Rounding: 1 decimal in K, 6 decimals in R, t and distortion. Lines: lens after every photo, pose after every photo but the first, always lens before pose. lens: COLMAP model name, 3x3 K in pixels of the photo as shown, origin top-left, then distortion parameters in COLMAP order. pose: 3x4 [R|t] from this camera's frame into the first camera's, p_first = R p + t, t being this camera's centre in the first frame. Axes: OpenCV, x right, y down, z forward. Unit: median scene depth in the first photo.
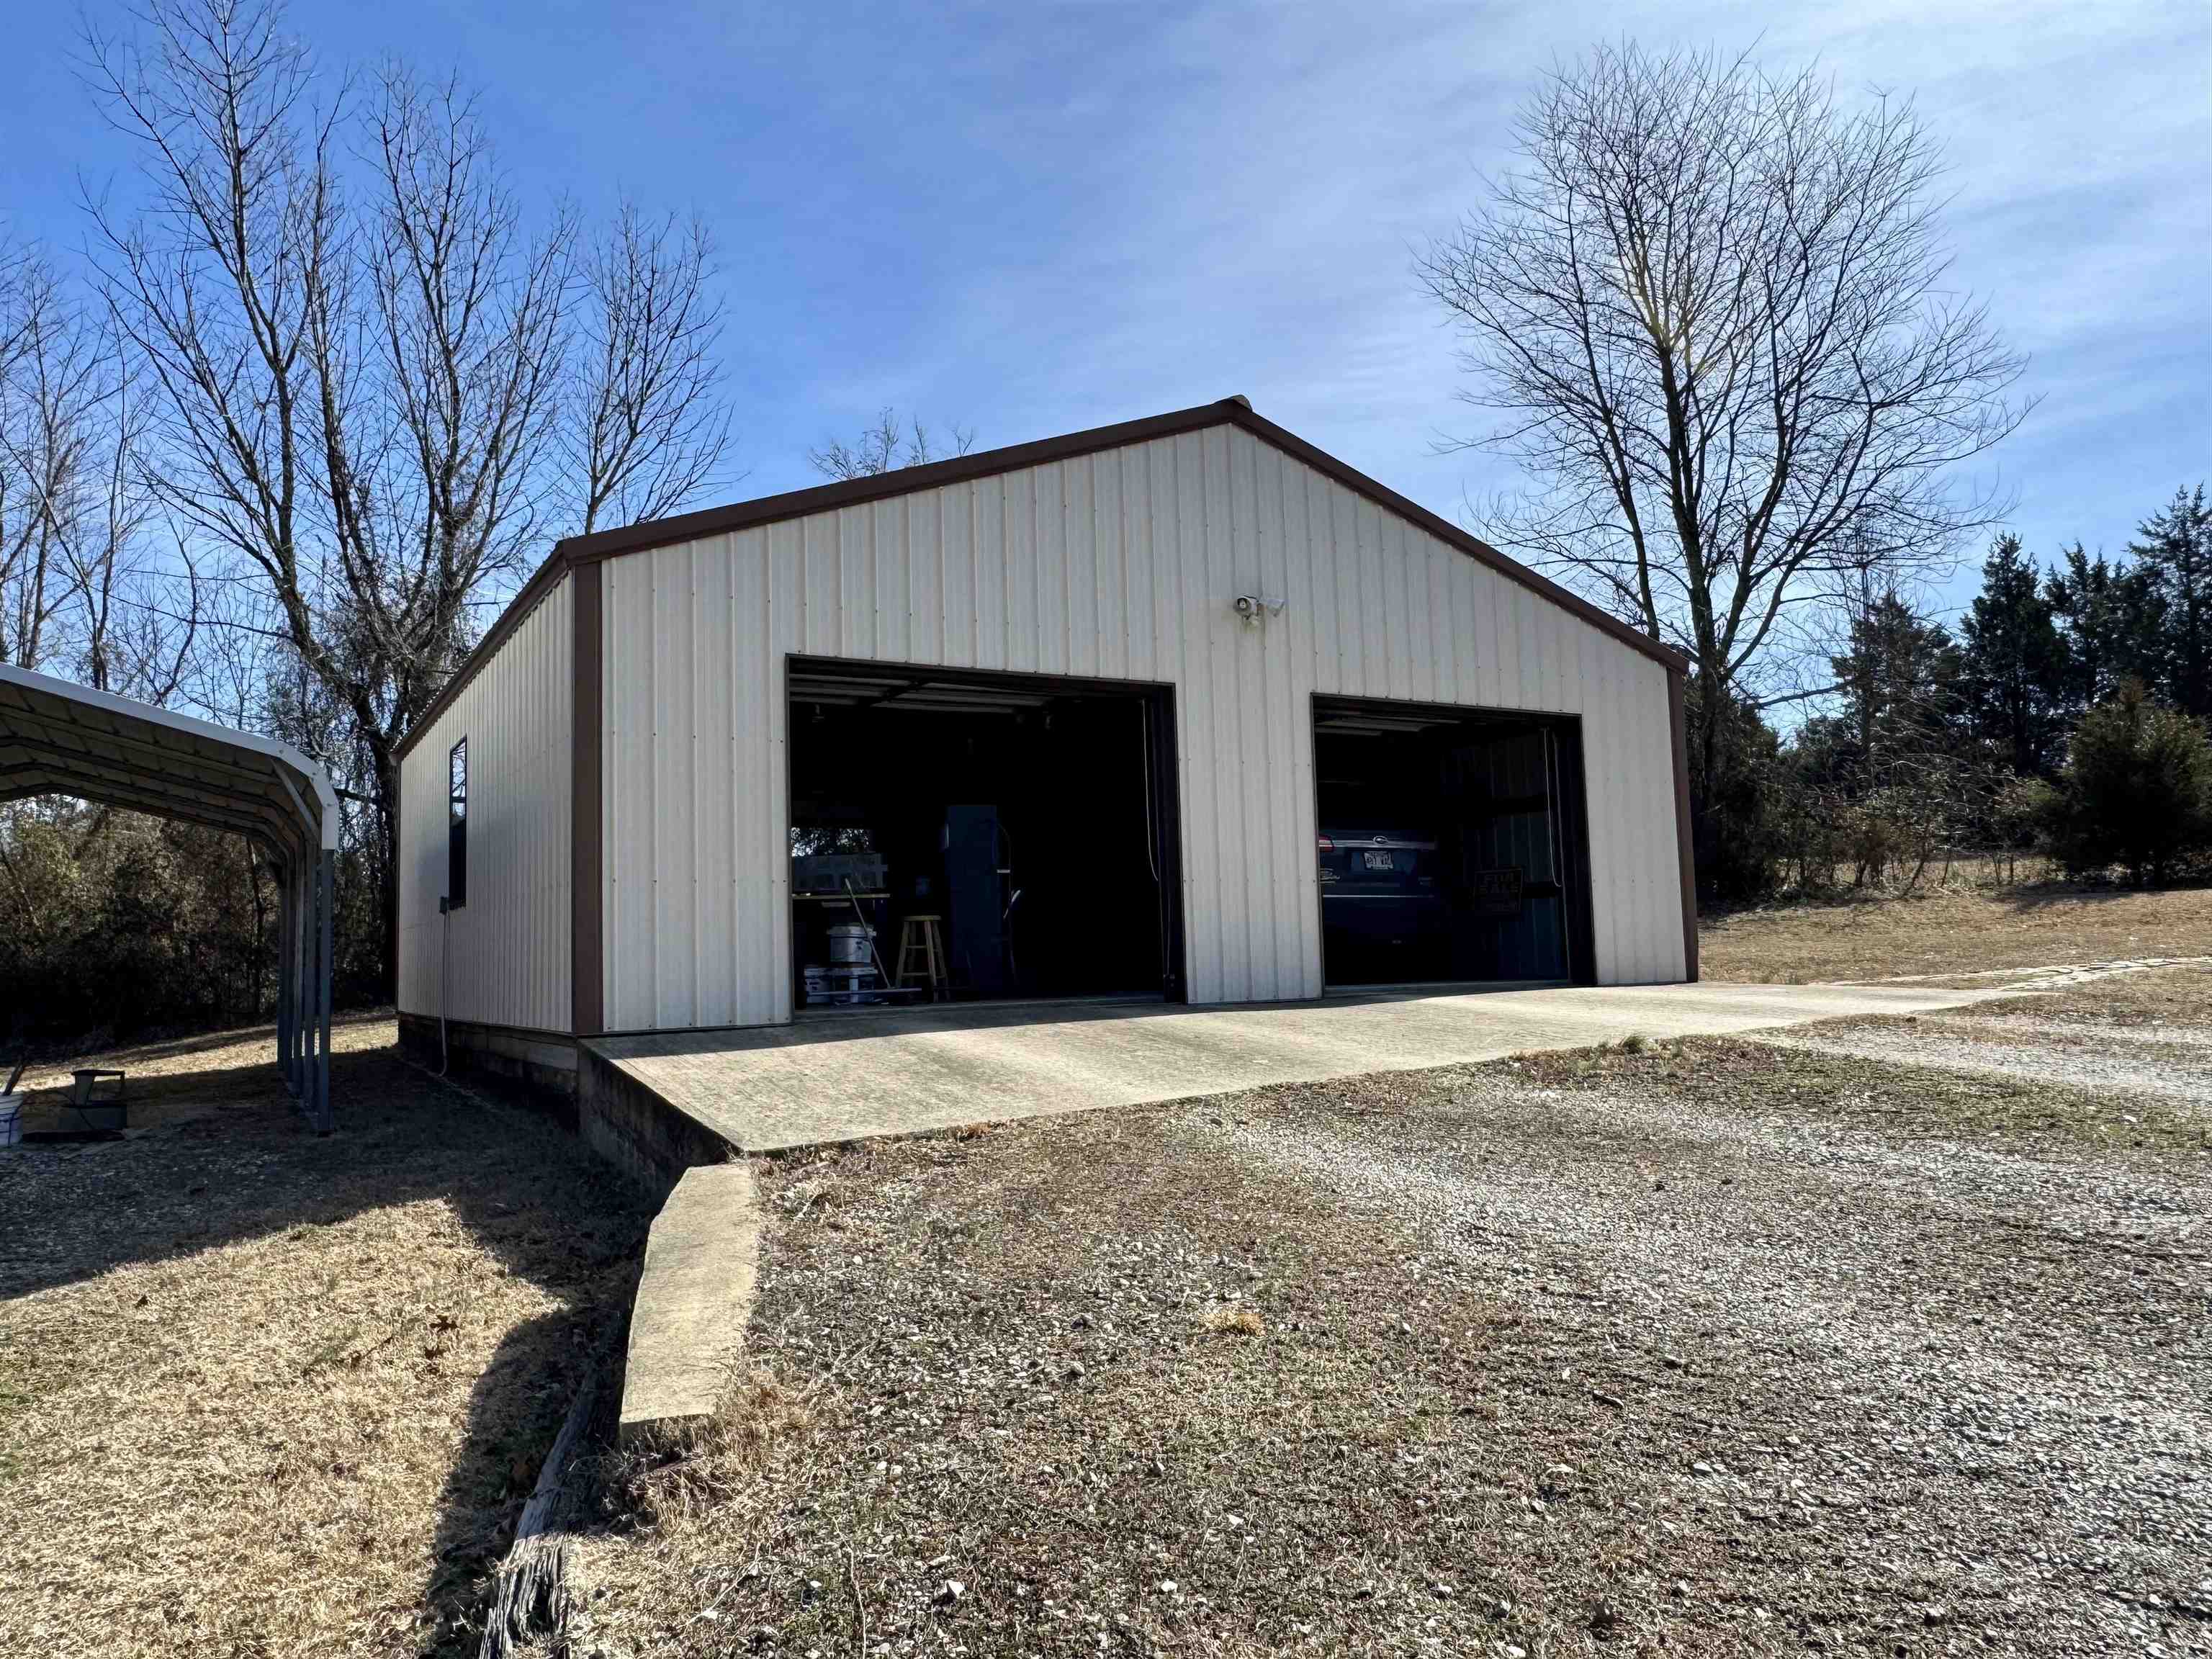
lens RADIAL K [[1541.4, 0, 1106.0], [0, 1541.4, 829.5], [0, 0, 1]] dist [-0.007096, -0.001670]
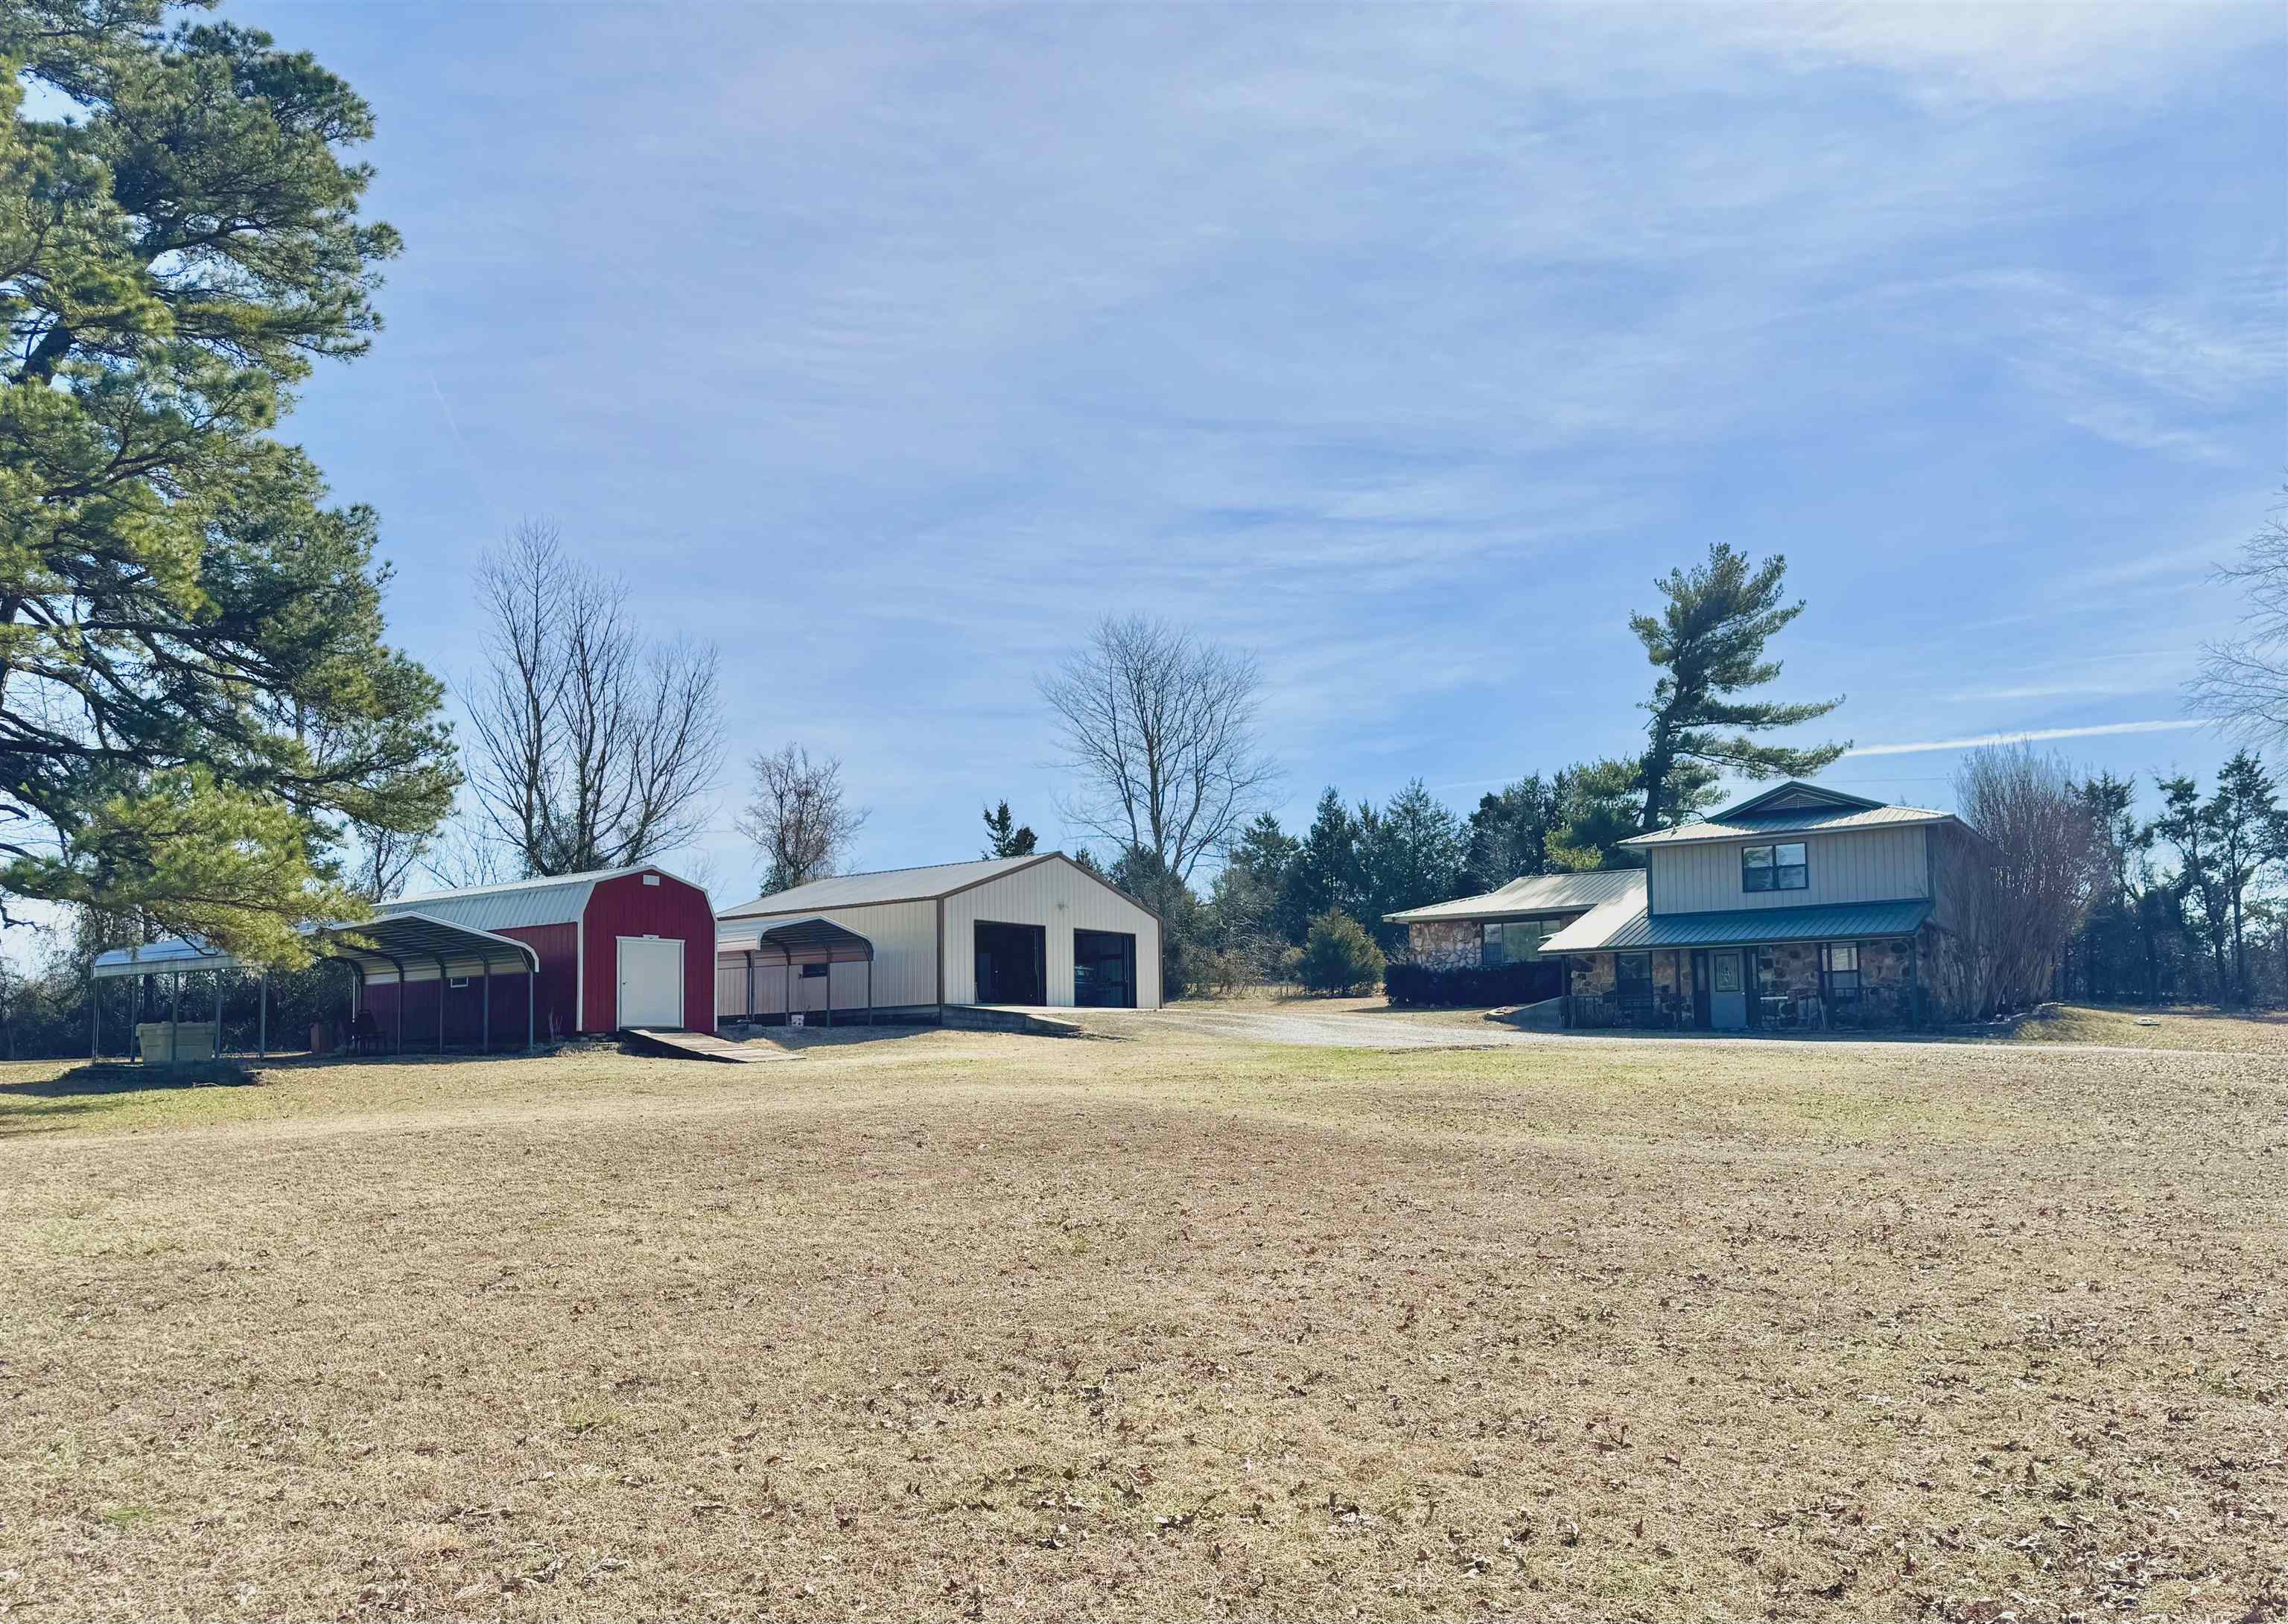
lens RADIAL K [[1720.2, 0, 1144.0], [0, 1720.2, 812.0], [0, 0, 1]] dist [-0.009967, -0.002090]
pose [[0.927805, 0.073926, 0.365668, -0.537702], [-0.045859, 0.995336, -0.084867, -0.008801], [-0.370237, 0.061971, 0.926868, -1.269696]]
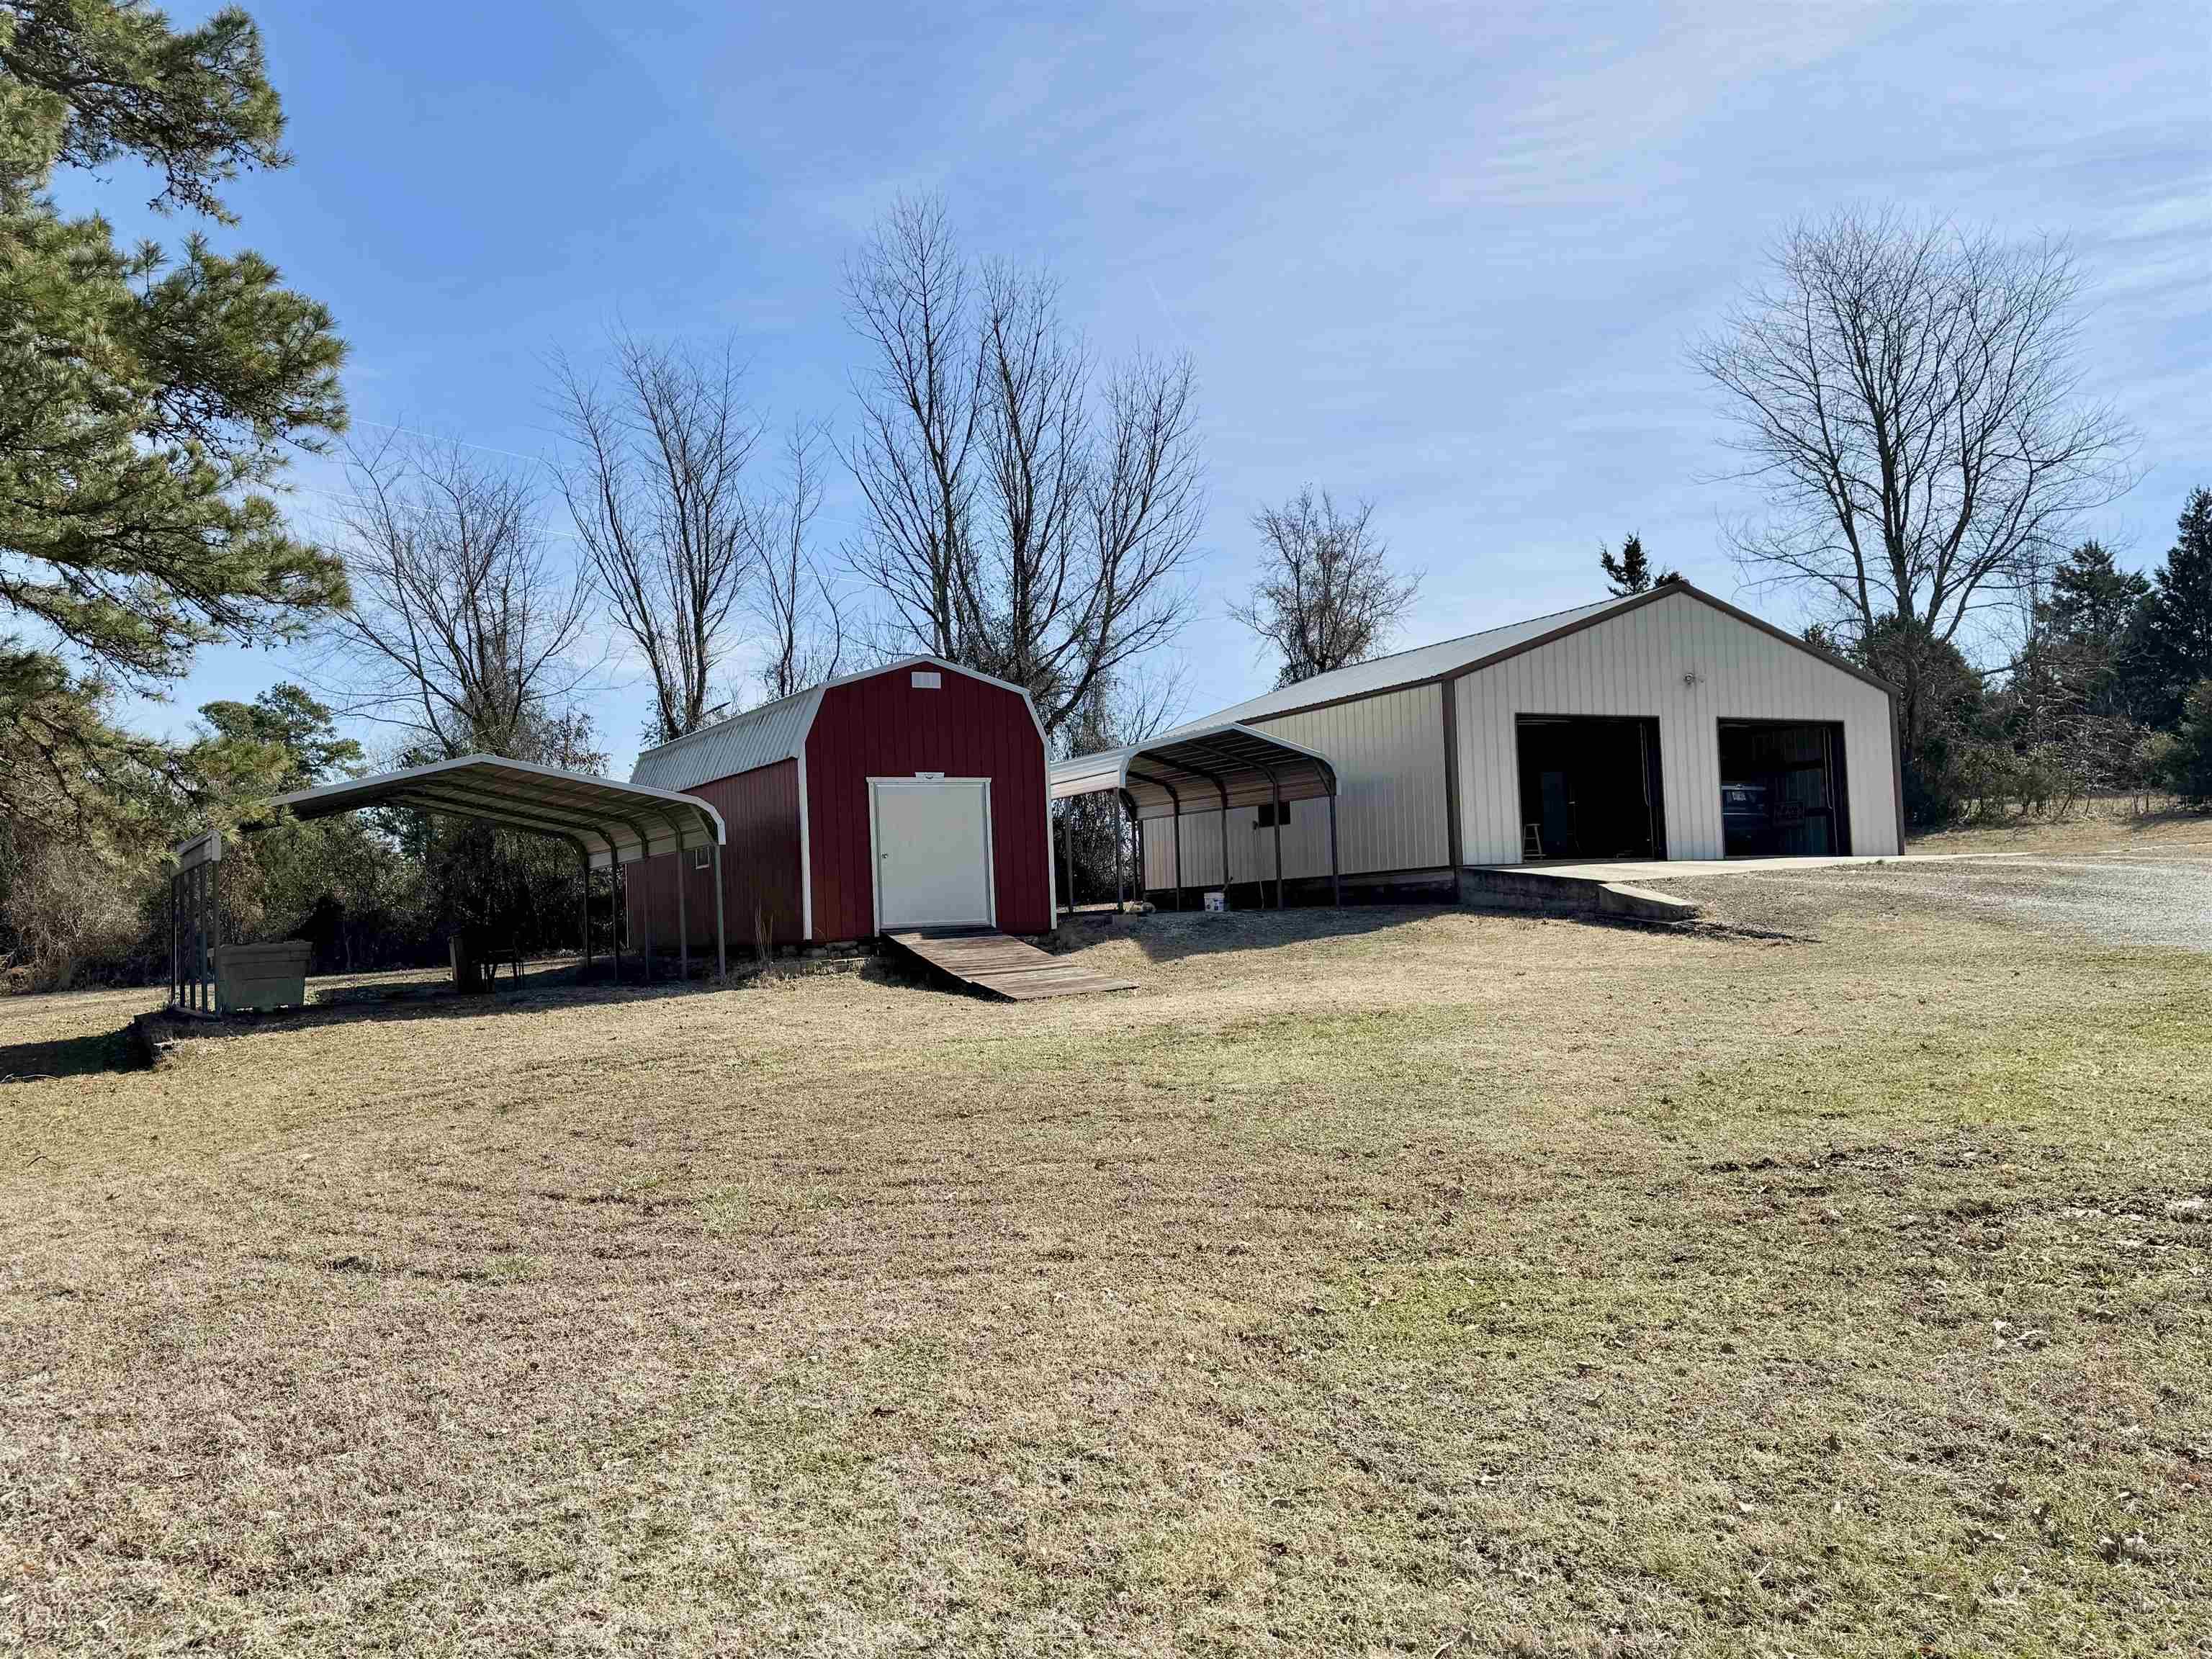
lens RADIAL K [[1846.7, 0, 1106.0], [0, 1846.7, 829.5], [0, 0, 1]] dist [0.138679, -0.251658]
pose [[0.999445, -0.008842, -0.032117, -0.263540], [0.009765, 0.999540, 0.028710, -0.006459], [0.031849, -0.029007, 0.999072, -0.675415]]
